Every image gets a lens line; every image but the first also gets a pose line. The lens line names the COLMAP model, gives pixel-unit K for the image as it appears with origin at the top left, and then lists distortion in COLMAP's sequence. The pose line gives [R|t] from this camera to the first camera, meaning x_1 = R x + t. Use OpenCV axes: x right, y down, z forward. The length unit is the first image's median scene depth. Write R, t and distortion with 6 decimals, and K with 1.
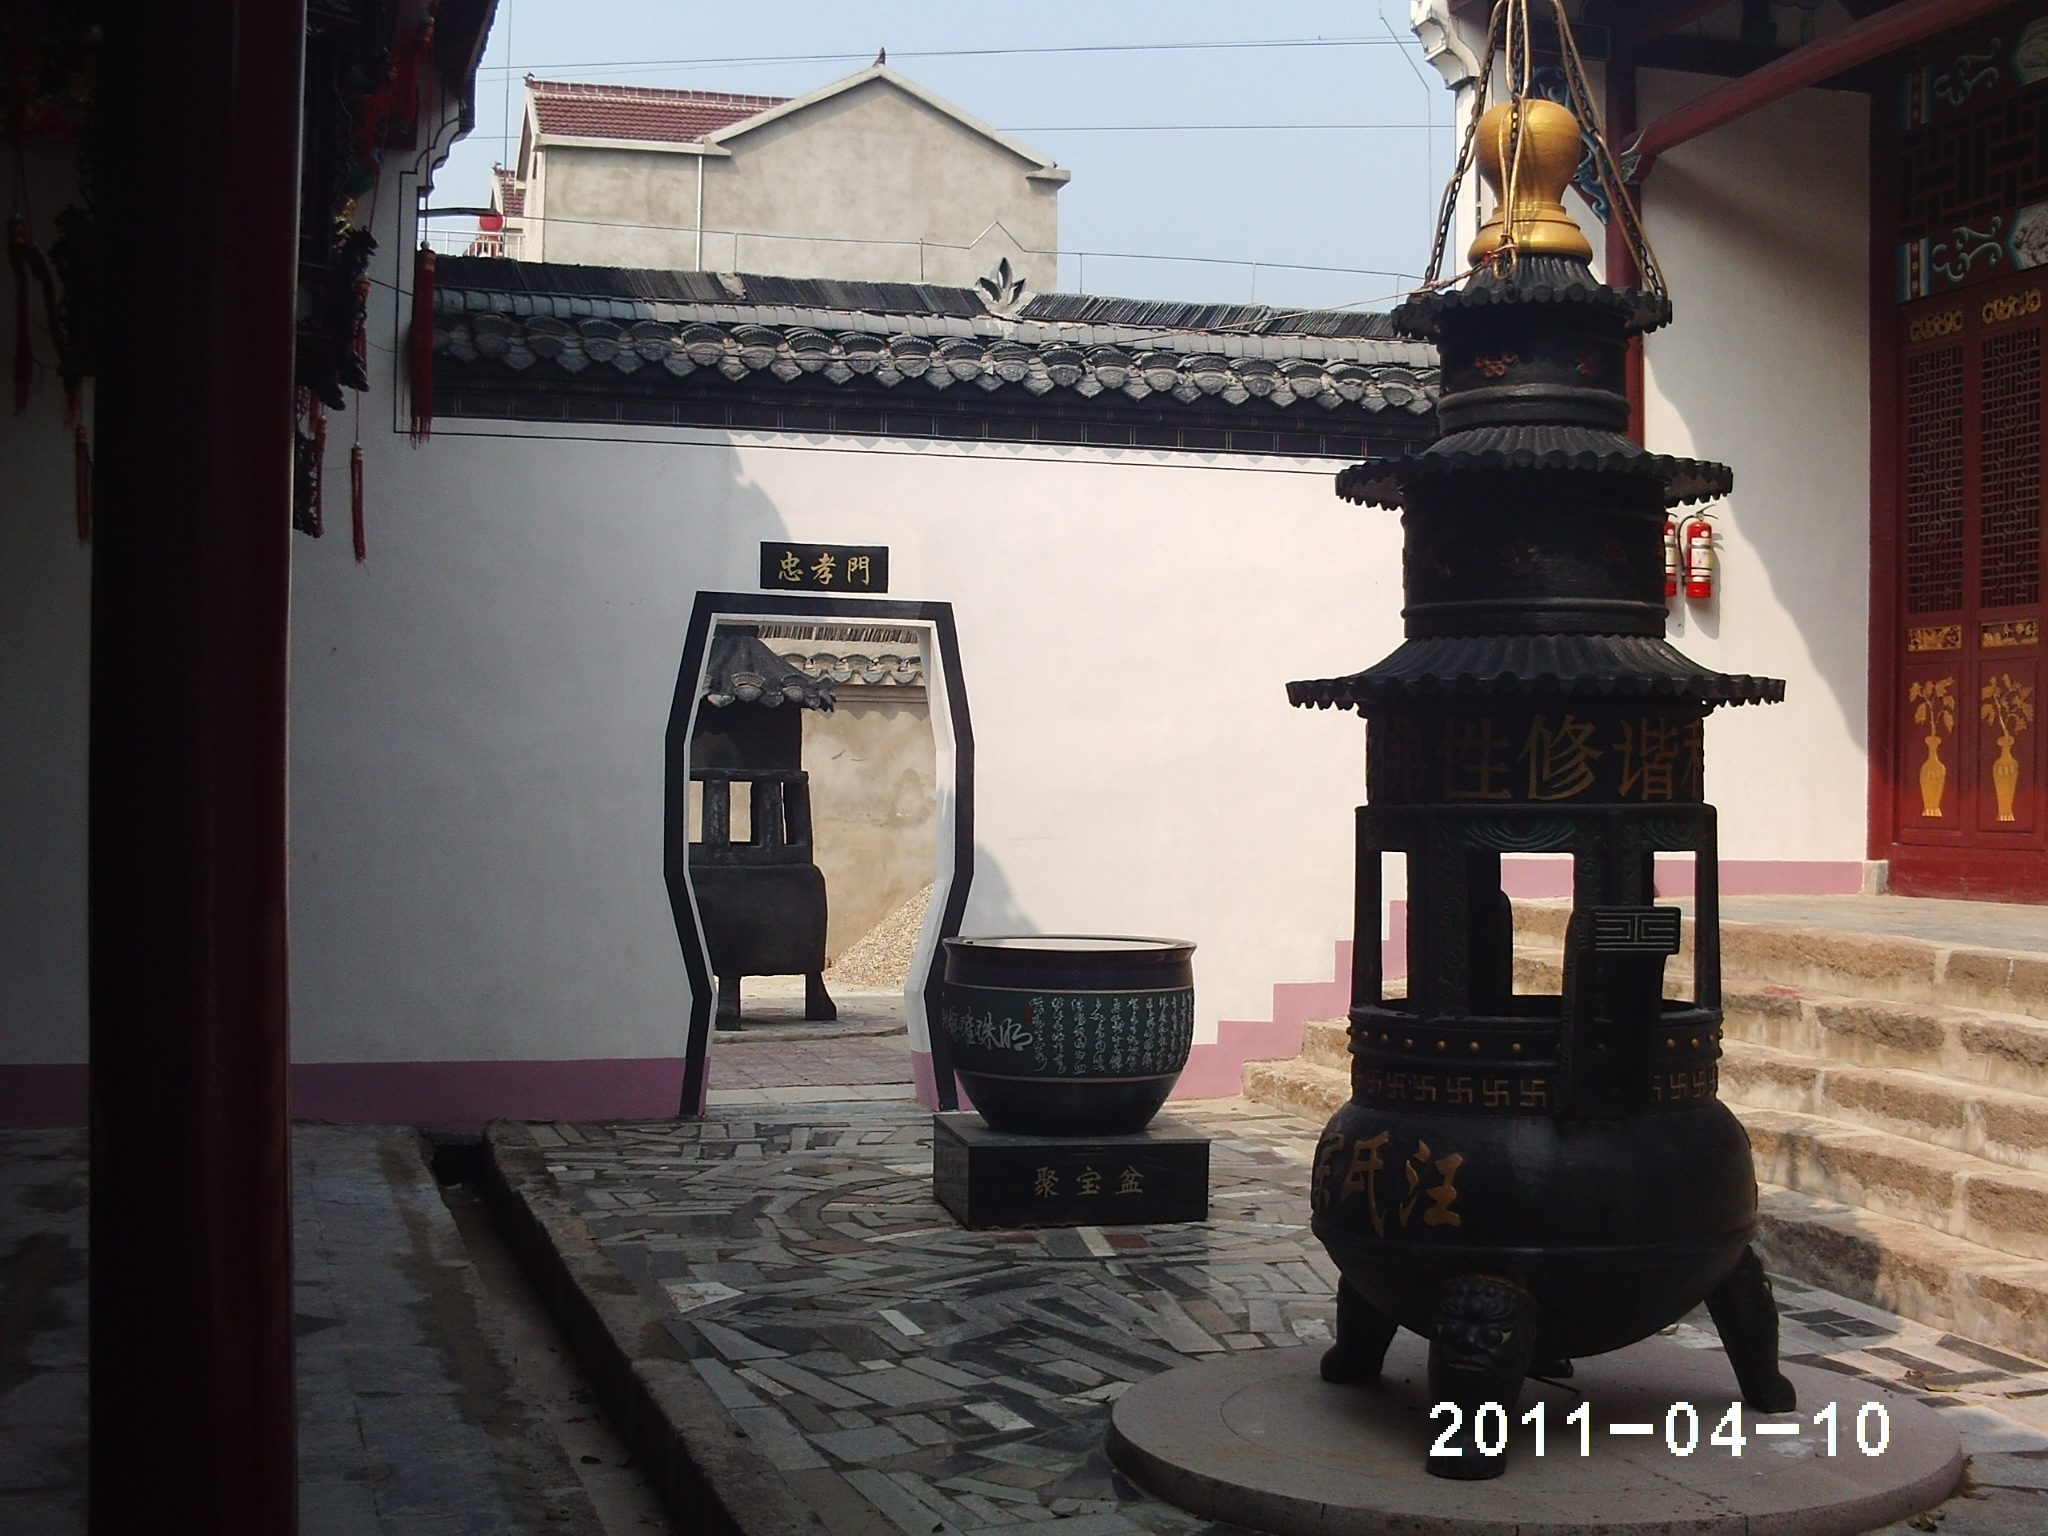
lens RADIAL K [[2788.2, 0, 1028.1], [0, 2788.2, 800.6], [0, 0, 1]] dist [-0.227961, 0.067651]
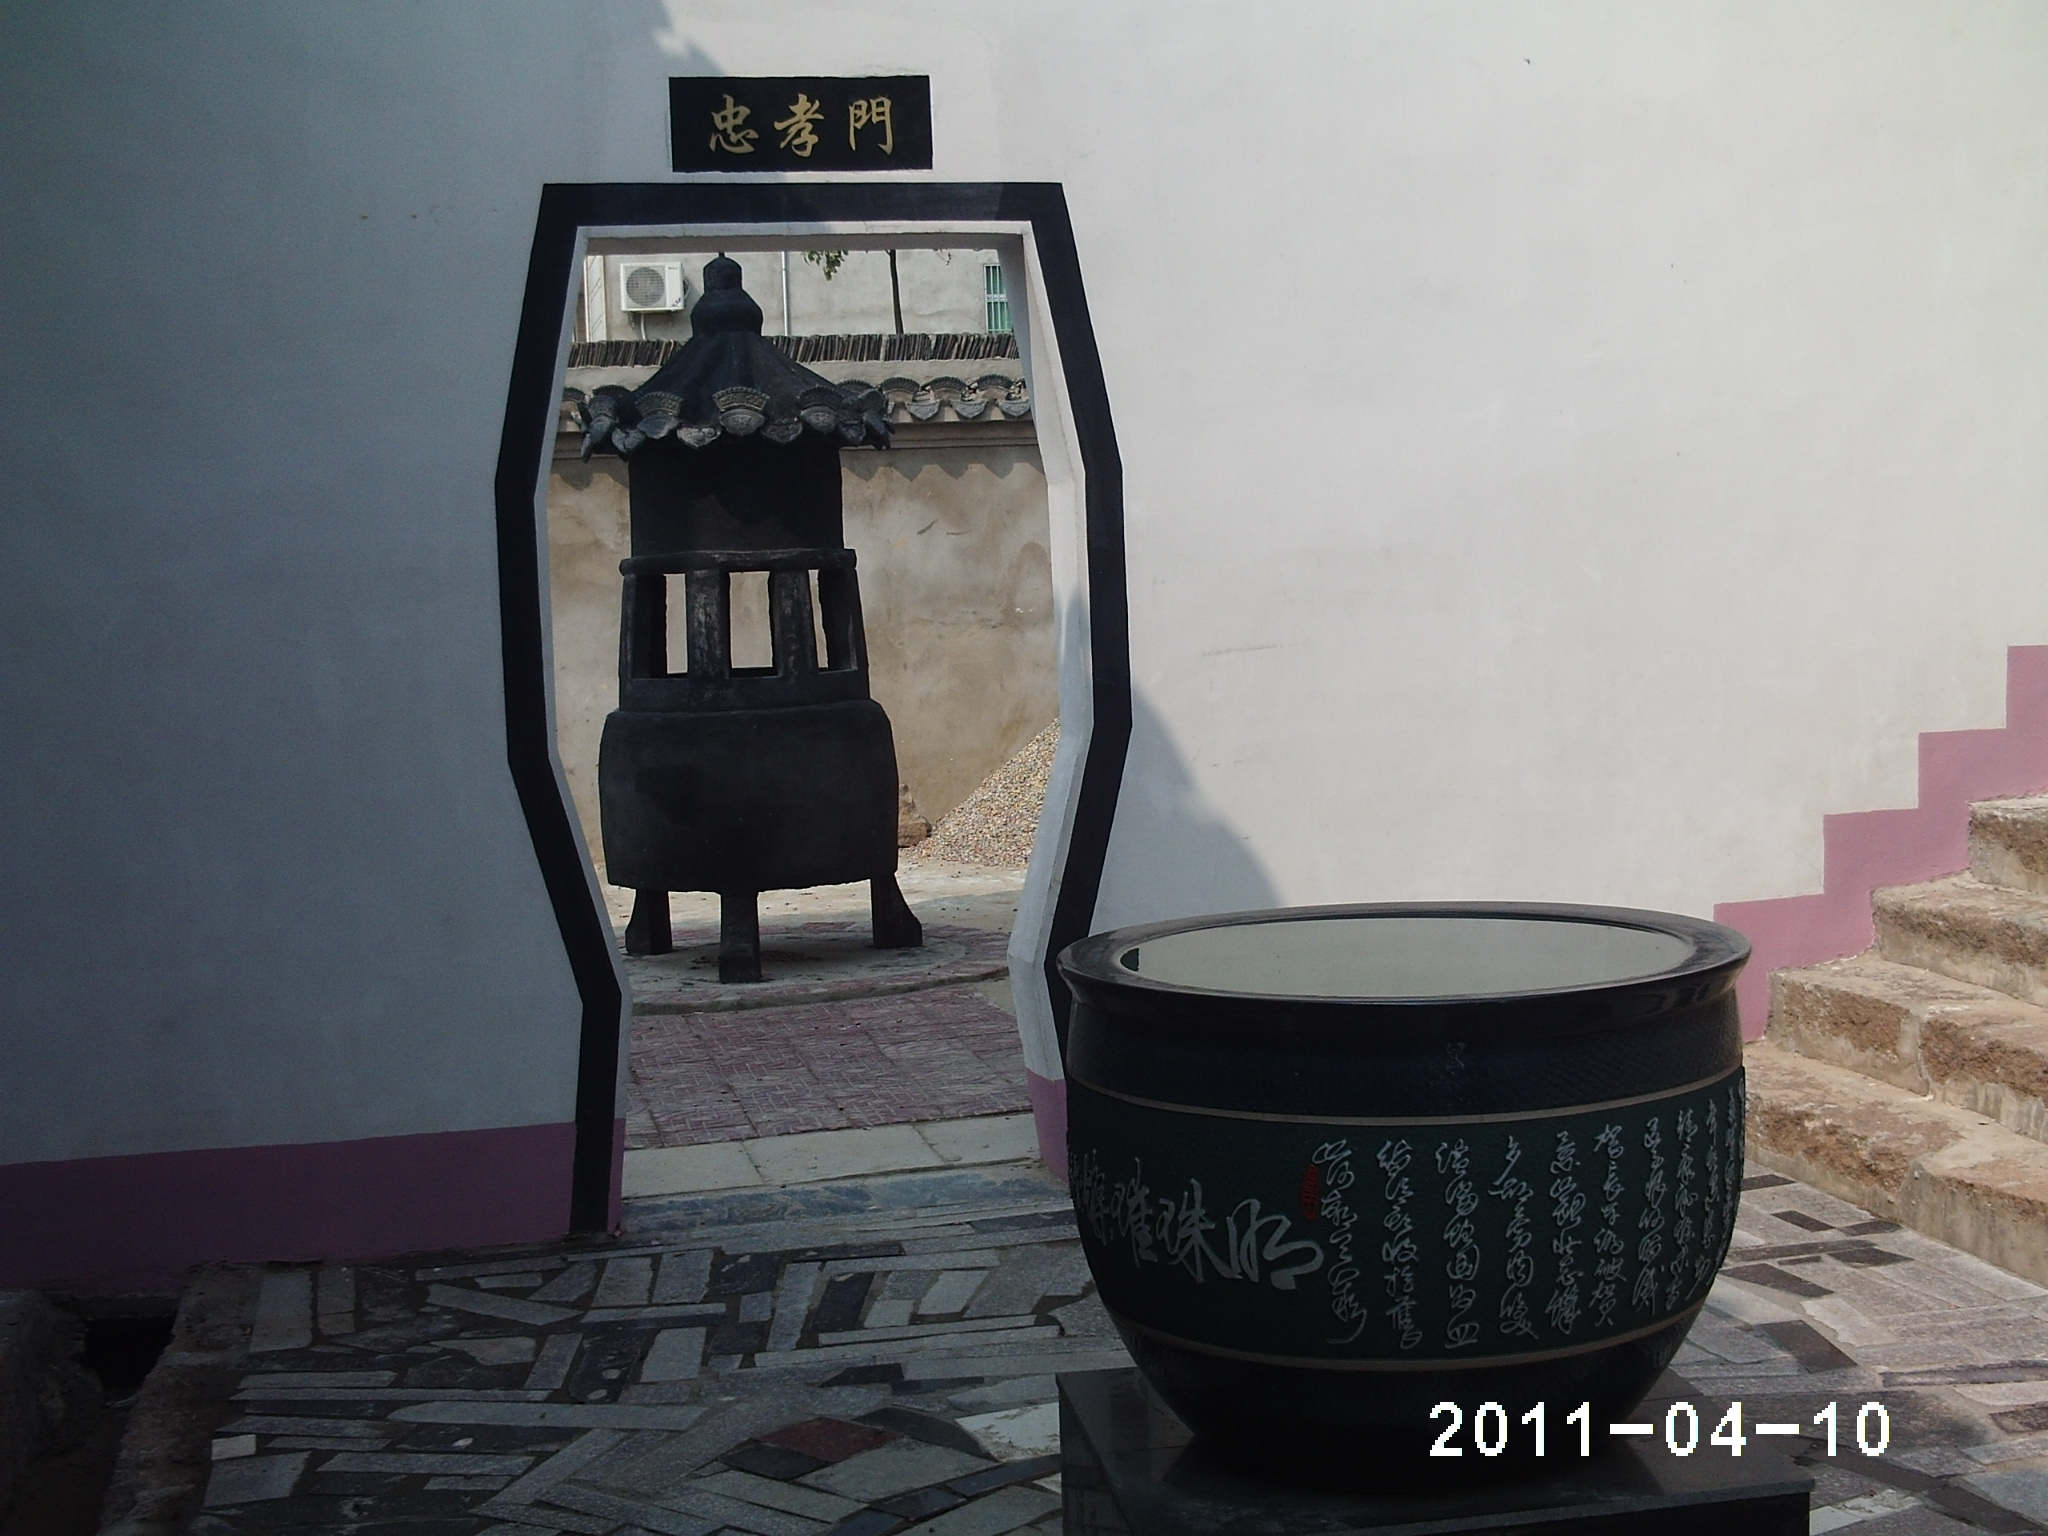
lens RADIAL K [[2883.8, 0, 967.8], [0, 2883.8, 880.0], [0, 0, 1]] dist [-0.020609, -0.497424]
pose [[0.995981, -0.042052, -0.079073, -0.009019], [0.049770, 0.993910, 0.098315, 0.001143], [0.074457, -0.101855, 0.992009, 0.476903]]
